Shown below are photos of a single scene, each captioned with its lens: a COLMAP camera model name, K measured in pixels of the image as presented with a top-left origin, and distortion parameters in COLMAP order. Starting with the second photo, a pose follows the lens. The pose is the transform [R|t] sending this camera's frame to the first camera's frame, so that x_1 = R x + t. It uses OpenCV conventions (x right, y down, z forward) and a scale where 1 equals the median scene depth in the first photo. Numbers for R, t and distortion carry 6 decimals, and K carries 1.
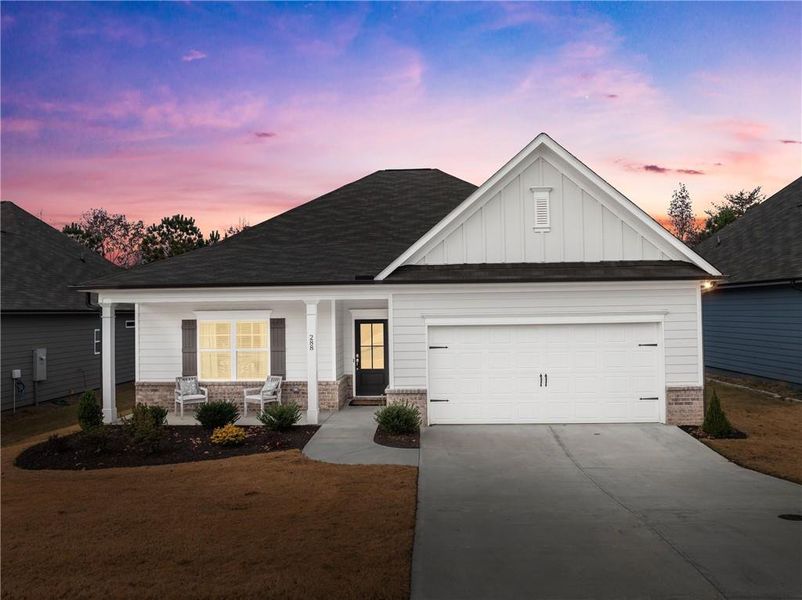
lens RADIAL K [[578.7, 0, 401.5], [0, 578.7, 297.3], [0, 0, 1]] dist [-0.048220, -0.006290]
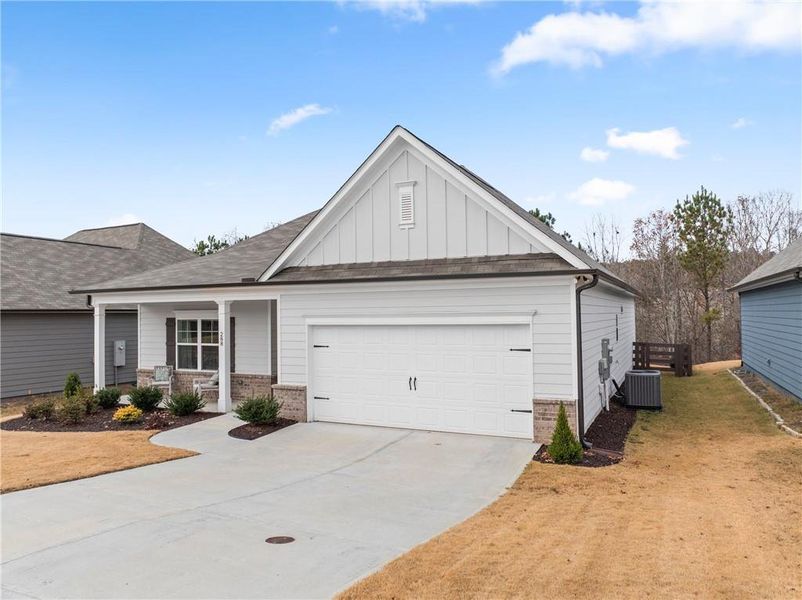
lens RADIAL K [[578.7, 0, 402.0], [0, 578.7, 297.9], [0, 0, 1]] dist [-0.048220, -0.006290]
pose [[0.921184, -0.006917, -0.389066, 0.622417], [0.007491, 0.999972, -0.000044, 0.001842], [0.389055, -0.002874, 0.921210, 0.114735]]
